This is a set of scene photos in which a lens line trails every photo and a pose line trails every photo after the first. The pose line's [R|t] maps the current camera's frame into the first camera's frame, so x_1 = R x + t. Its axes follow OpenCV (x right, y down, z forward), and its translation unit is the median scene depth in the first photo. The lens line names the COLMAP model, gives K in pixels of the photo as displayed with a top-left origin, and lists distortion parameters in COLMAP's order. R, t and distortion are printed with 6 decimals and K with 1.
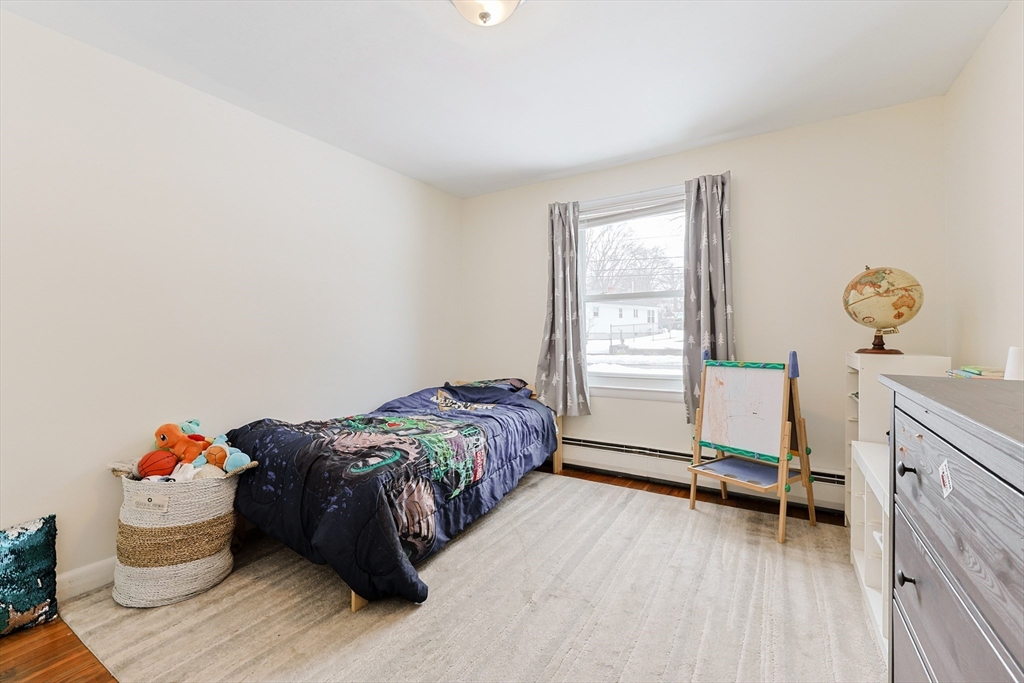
lens RADIAL K [[434.8, 0, 511.2], [0, 434.8, 334.3], [0, 0, 1]] dist [-0.002346, -0.000374]
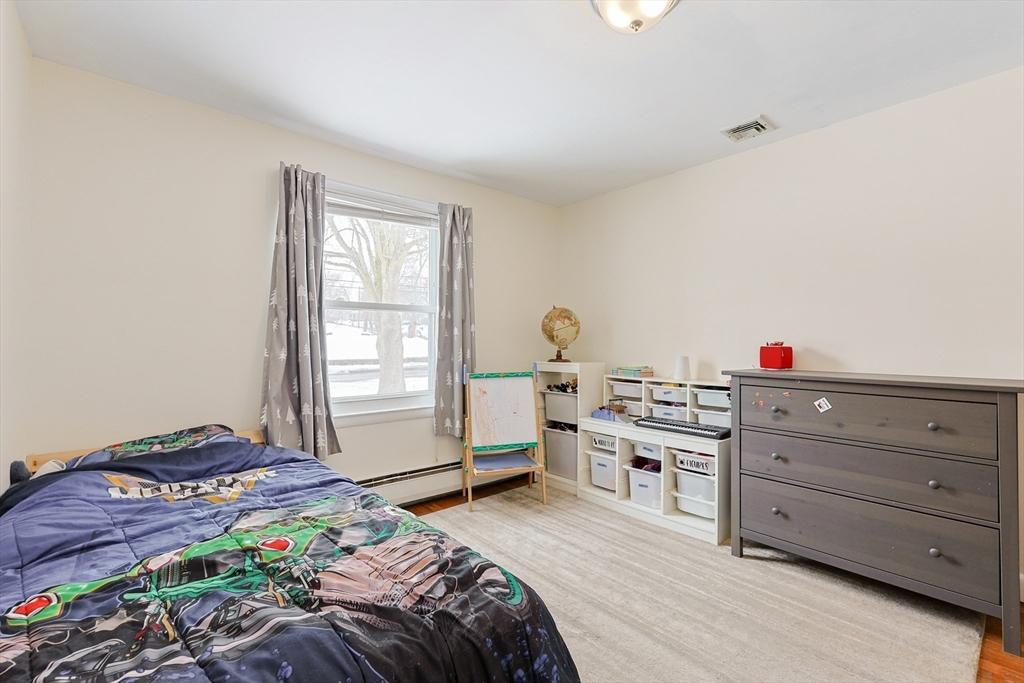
lens RADIAL K [[449.6, 0, 512.0], [0, 449.6, 341.5], [0, 0, 1]] dist [-0.000968, -0.000132]
pose [[0.291297, 0.011595, 0.956562, -0.693099], [-0.000251, 0.999927, -0.012044, -0.009023], [-0.956633, 0.003269, 0.291279, 0.631214]]
